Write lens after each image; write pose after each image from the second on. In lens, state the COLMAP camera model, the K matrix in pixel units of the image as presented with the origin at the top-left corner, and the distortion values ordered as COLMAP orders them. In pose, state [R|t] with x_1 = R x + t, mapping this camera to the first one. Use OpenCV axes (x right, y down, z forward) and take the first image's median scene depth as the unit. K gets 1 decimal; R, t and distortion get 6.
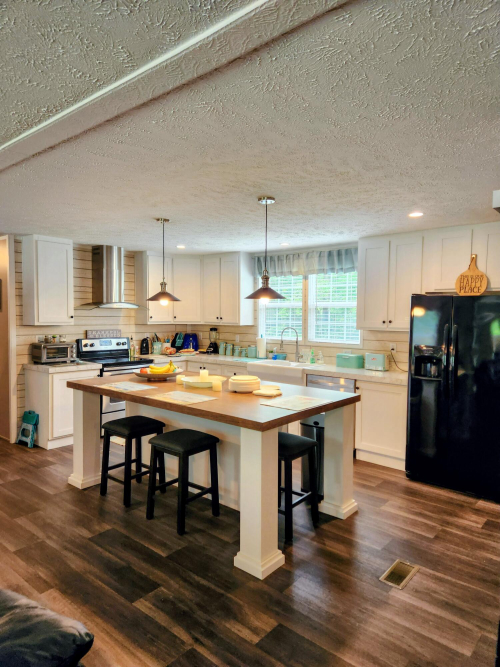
lens RADIAL K [[444.9, 0, 251.6], [0, 444.9, 332.4], [0, 0, 1]] dist [0.065517, -0.050155]
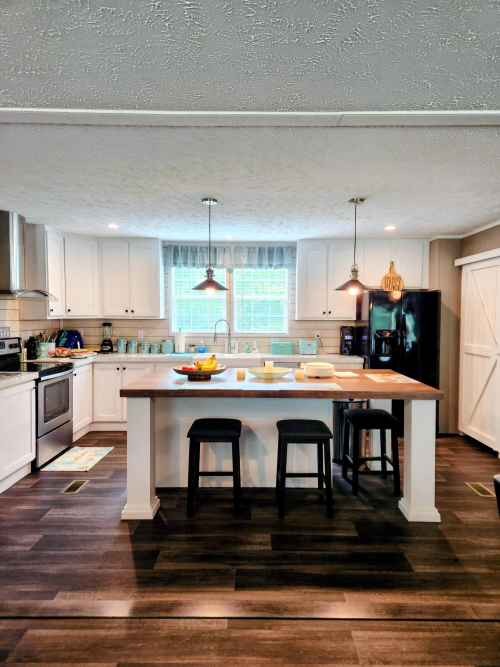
lens RADIAL K [[436.1, 0, 252.2], [0, 436.1, 349.6], [0, 0, 1]] dist [0.040108, 0.000236]
pose [[0.765731, -0.062396, 0.640127, -0.514785], [0.030553, 0.997688, 0.060701, -0.001629], [-0.642435, -0.026923, 0.765867, 0.196276]]
